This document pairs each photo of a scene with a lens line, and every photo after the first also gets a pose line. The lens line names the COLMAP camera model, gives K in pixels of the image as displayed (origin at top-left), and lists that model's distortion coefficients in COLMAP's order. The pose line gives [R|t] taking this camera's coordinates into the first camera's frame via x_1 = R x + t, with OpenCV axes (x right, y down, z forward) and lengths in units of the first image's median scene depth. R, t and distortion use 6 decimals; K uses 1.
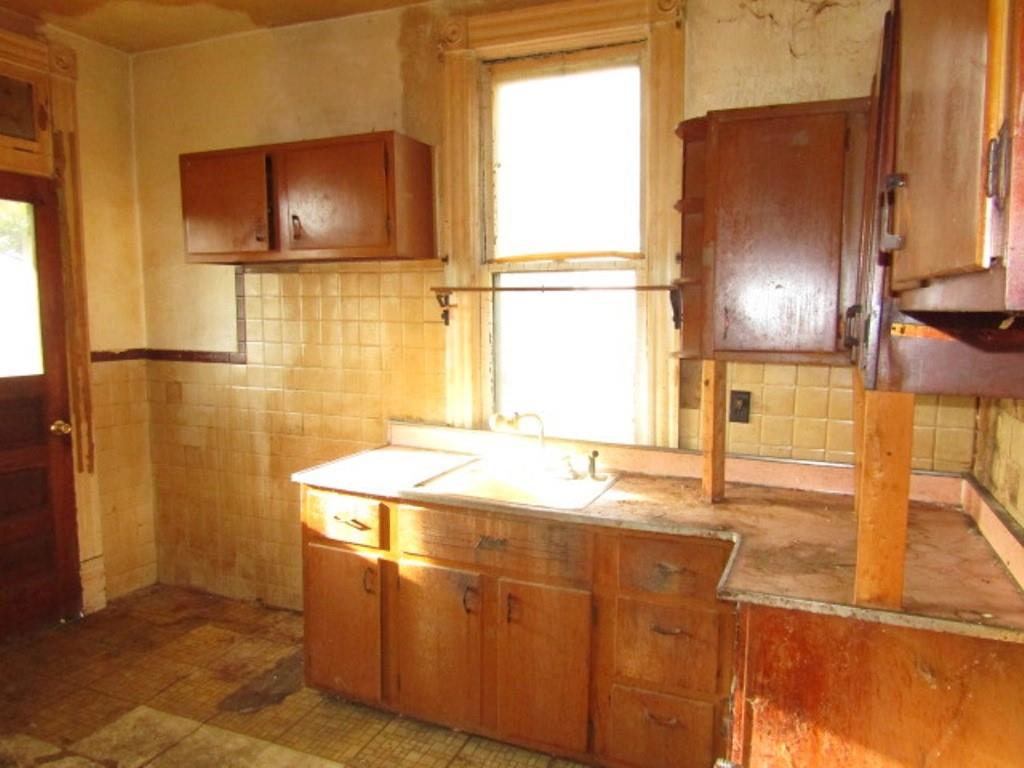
lens RADIAL K [[725.1, 0, 513.8], [0, 725.1, 385.2], [0, 0, 1]] dist [-0.021089, 0.011015]
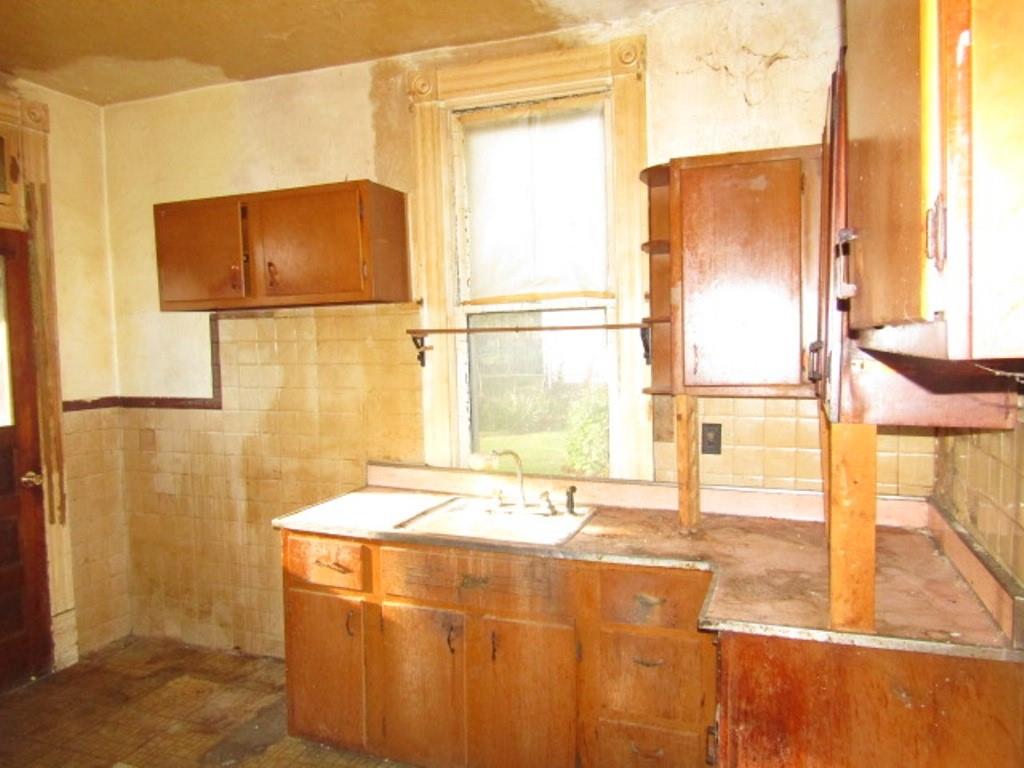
lens RADIAL K [[725.1, 0, 512.2], [0, 725.1, 385.2], [0, 0, 1]] dist [-0.021089, 0.011015]
pose [[0.998853, -0.025683, 0.040401, -0.010117], [0.027614, 0.998466, -0.047981, -0.004808], [-0.039107, 0.049042, 0.998031, -0.020422]]
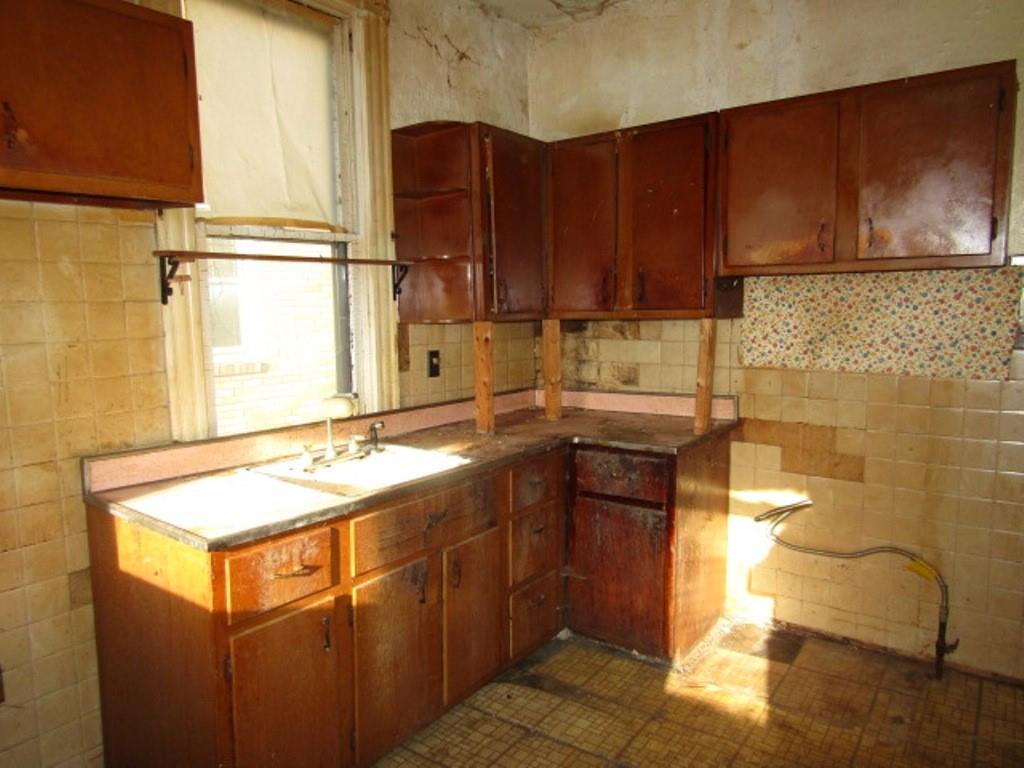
lens RADIAL K [[725.1, 0, 516.6], [0, 725.1, 378.2], [0, 0, 1]] dist [-0.021089, 0.011015]
pose [[0.224077, -0.117204, 0.967498, -0.807881], [0.114449, 0.989038, 0.093306, -0.042084], [-0.967828, 0.089822, 0.235034, 0.566589]]
